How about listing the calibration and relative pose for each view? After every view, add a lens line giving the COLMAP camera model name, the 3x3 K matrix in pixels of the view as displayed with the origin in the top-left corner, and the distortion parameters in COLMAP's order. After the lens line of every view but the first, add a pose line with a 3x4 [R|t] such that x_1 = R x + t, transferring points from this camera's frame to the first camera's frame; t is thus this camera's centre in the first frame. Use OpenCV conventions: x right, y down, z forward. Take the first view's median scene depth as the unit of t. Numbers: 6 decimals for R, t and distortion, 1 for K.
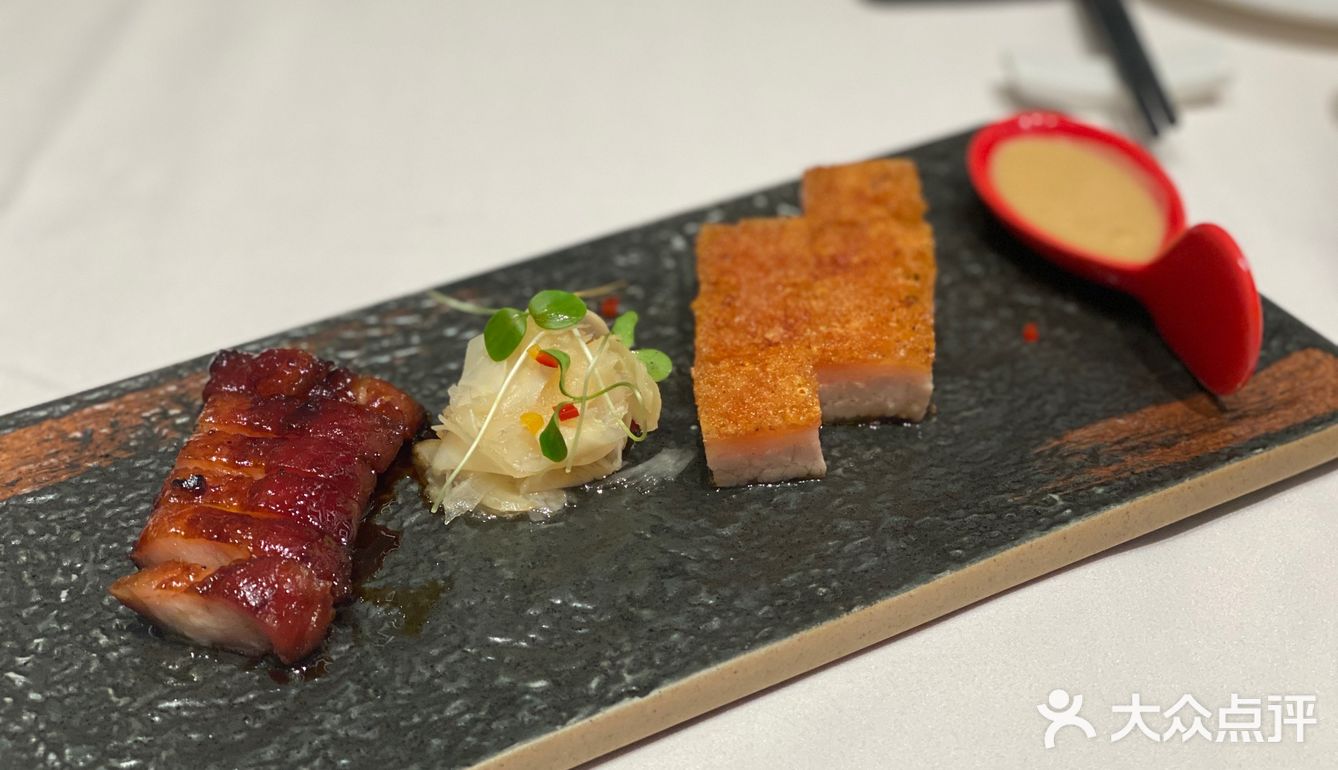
lens RADIAL K [[2119.5, 0, 668.6], [0, 2119.5, 448.5], [0, 0, 1]] dist [0.024932, 0.071743]
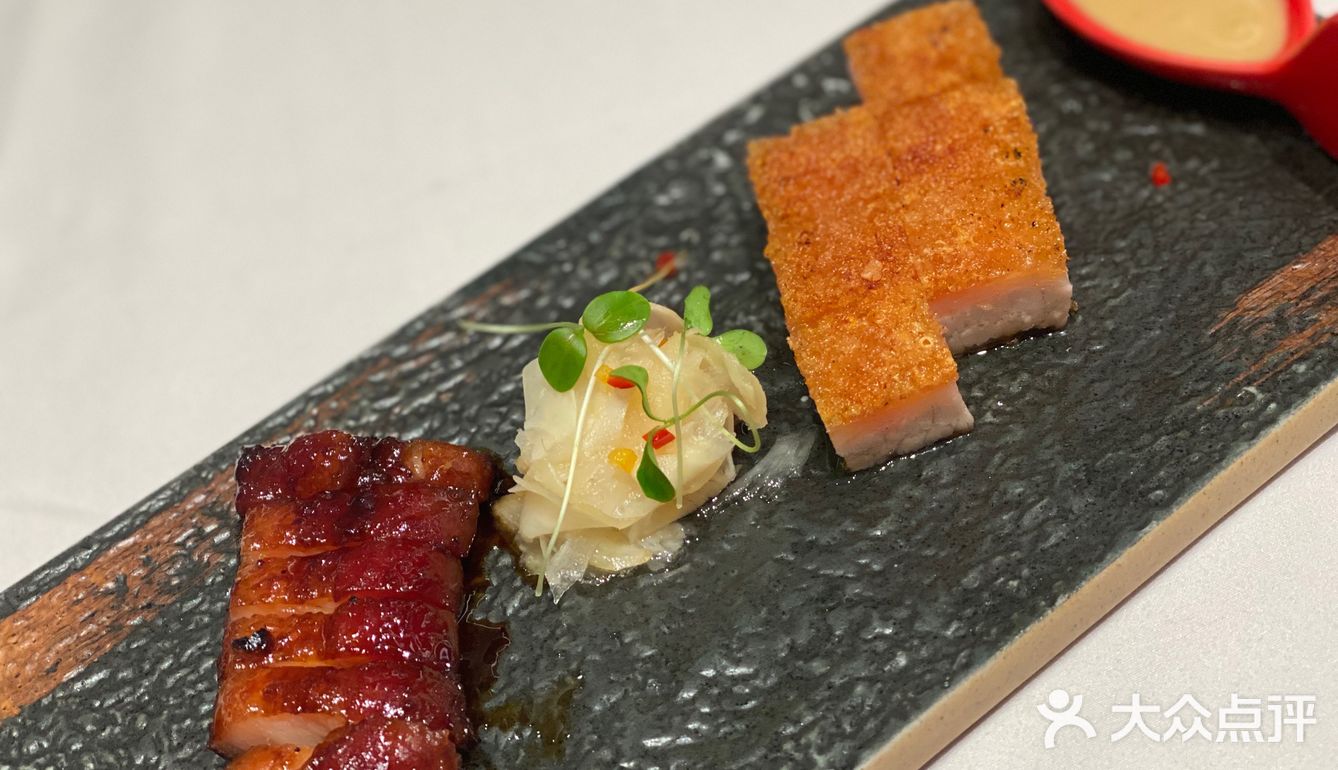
lens RADIAL K [[2119.5, 0, 668.6], [0, 2119.5, 448.5], [0, 0, 1]] dist [0.024932, 0.071743]
pose [[0.968654, -0.245111, -0.040374, -0.011699], [0.248313, 0.960007, 0.129330, -0.118760], [0.007059, -0.135301, 0.990779, 0.164854]]
